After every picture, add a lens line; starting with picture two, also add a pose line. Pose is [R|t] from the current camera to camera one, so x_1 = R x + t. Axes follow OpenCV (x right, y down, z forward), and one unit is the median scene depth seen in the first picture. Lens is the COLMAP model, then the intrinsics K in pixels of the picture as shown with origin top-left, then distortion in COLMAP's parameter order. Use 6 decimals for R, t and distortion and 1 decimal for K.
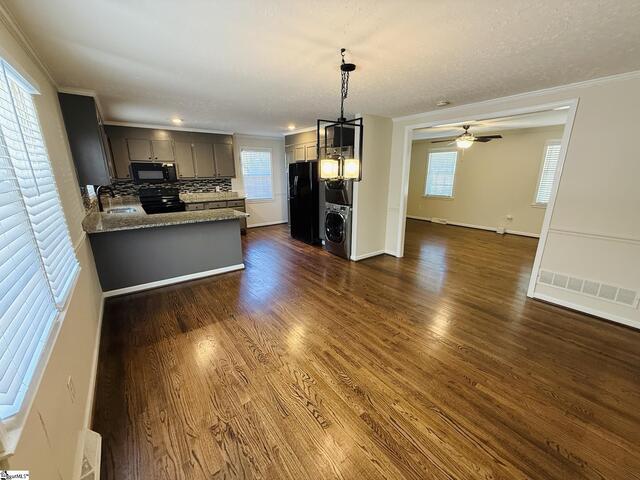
lens RADIAL K [[255.5, 0, 319.1], [0, 255.5, 239.0], [0, 0, 1]] dist [-0.001063, 0.000500]
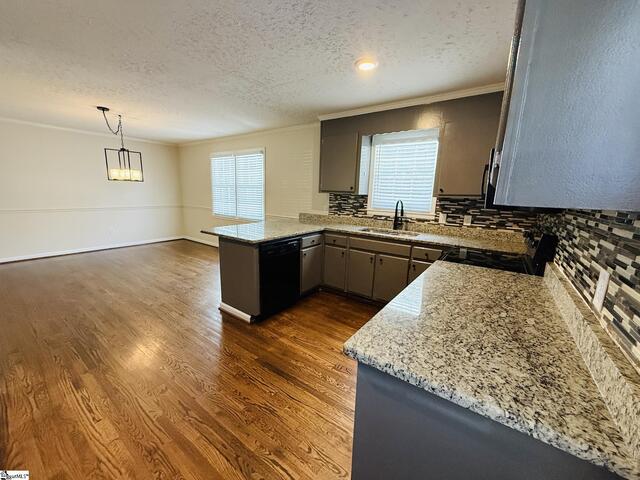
lens RADIAL K [[255.5, 0, 318.7], [0, 255.5, 239.8], [0, 0, 1]] dist [-0.001063, 0.000500]
pose [[-0.954800, 0.026386, -0.296075, -0.288067], [-0.104922, 0.902021, 0.418747, -0.320321], [0.278115, 0.430884, -0.858482, 1.324920]]
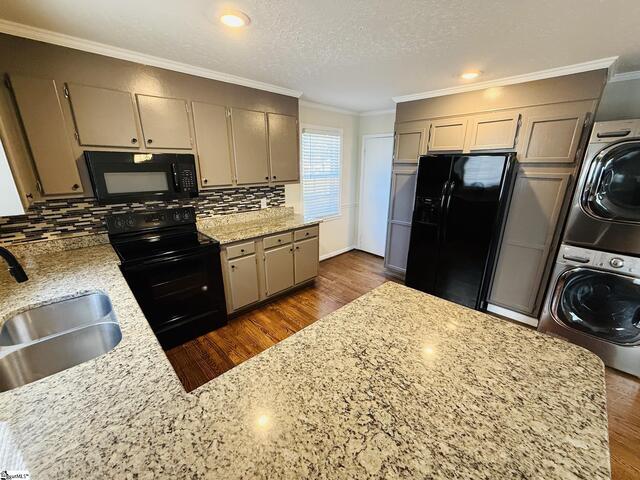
lens RADIAL K [[255.5, 0, 319.3], [0, 255.5, 240.0], [0, 0, 1]] dist [-0.001063, 0.000500]
pose [[0.992861, -0.031093, 0.115151, -0.433357], [0.027399, 0.999062, 0.033524, -0.169734], [-0.116085, -0.030129, 0.992782, 0.577112]]
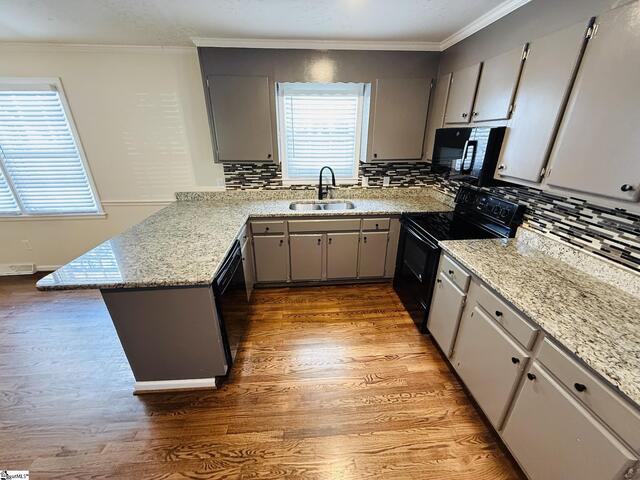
lens RADIAL K [[255.5, 0, 318.9], [0, 255.5, 239.7], [0, 0, 1]] dist [-0.001063, 0.000500]
pose [[-0.542646, 0.324955, -0.774557, -0.173959], [-0.215203, 0.837570, 0.502160, -0.308910], [0.811925, 0.439182, -0.384573, 1.067041]]
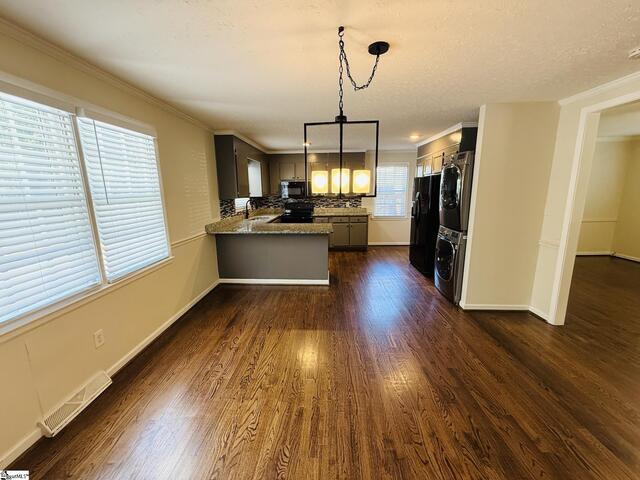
lens RADIAL K [[255.5, 0, 318.8], [0, 255.5, 239.0], [0, 0, 1]] dist [-0.001063, 0.000500]
pose [[0.776417, 0.110990, -0.620369, 0.217836], [-0.149592, 0.988694, -0.010334, -0.035617], [0.612208, 0.100825, 0.784242, 0.155701]]
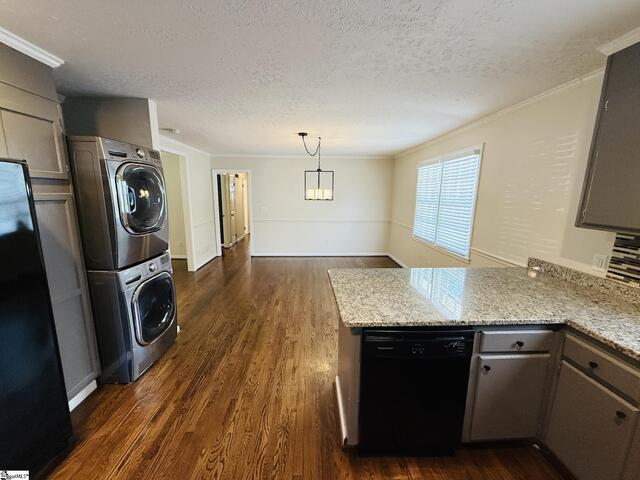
lens RADIAL K [[255.5, 0, 319.8], [0, 255.5, 239.9], [0, 0, 1]] dist [-0.001063, 0.000500]
pose [[-0.821835, -0.111810, 0.558646, -0.428078], [0.133606, 0.915386, 0.379760, -0.284522], [-0.553838, 0.386738, -0.737358, 1.054536]]
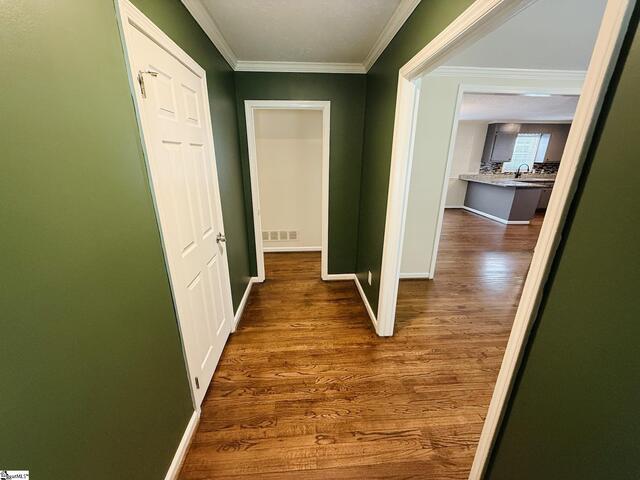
lens RADIAL K [[255.5, 0, 319.7], [0, 255.5, 240.4], [0, 0, 1]] dist [-0.001063, 0.000500]
pose [[-0.551549, 0.259210, -0.792846, 1.195077], [-0.216966, 0.873195, 0.436413, -0.168246], [0.805431, 0.412724, -0.425370, 0.655800]]
